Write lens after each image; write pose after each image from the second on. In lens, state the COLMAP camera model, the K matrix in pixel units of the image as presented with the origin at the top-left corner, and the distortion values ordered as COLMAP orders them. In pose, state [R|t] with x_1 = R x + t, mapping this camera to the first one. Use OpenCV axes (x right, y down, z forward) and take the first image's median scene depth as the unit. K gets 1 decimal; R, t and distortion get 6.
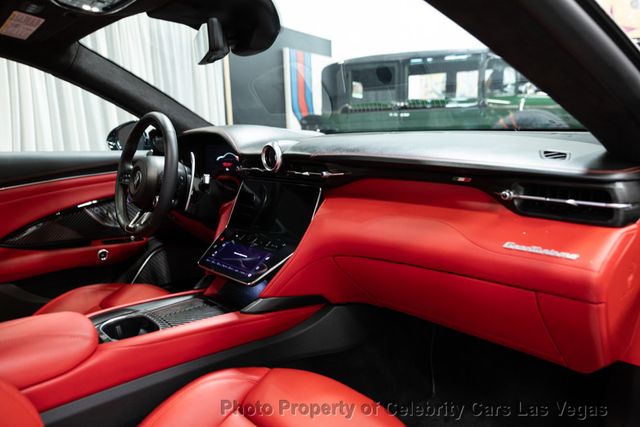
lens RADIAL K [[447.7, 0, 320.0], [0, 447.7, 213.5], [0, 0, 1]] dist [-0.007383, 0.000964]
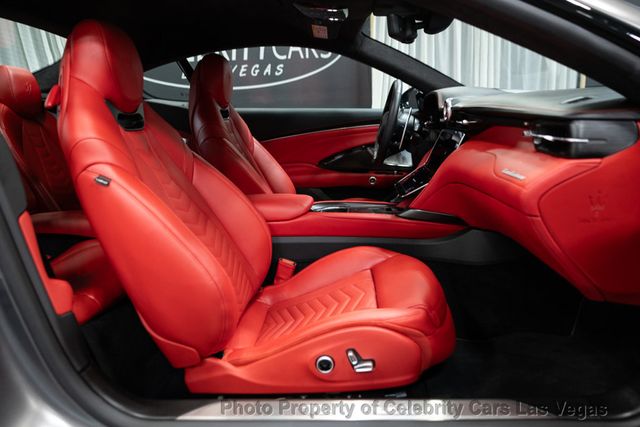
lens RADIAL K [[447.7, 0, 320.0], [0, 447.7, 213.5], [0, 0, 1]] dist [-0.007383, 0.000964]
pose [[0.675103, 0.162246, -0.719661, 0.647426], [-0.112883, 0.986747, 0.116566, 0.066009], [0.729036, 0.002544, 0.684471, -0.173749]]
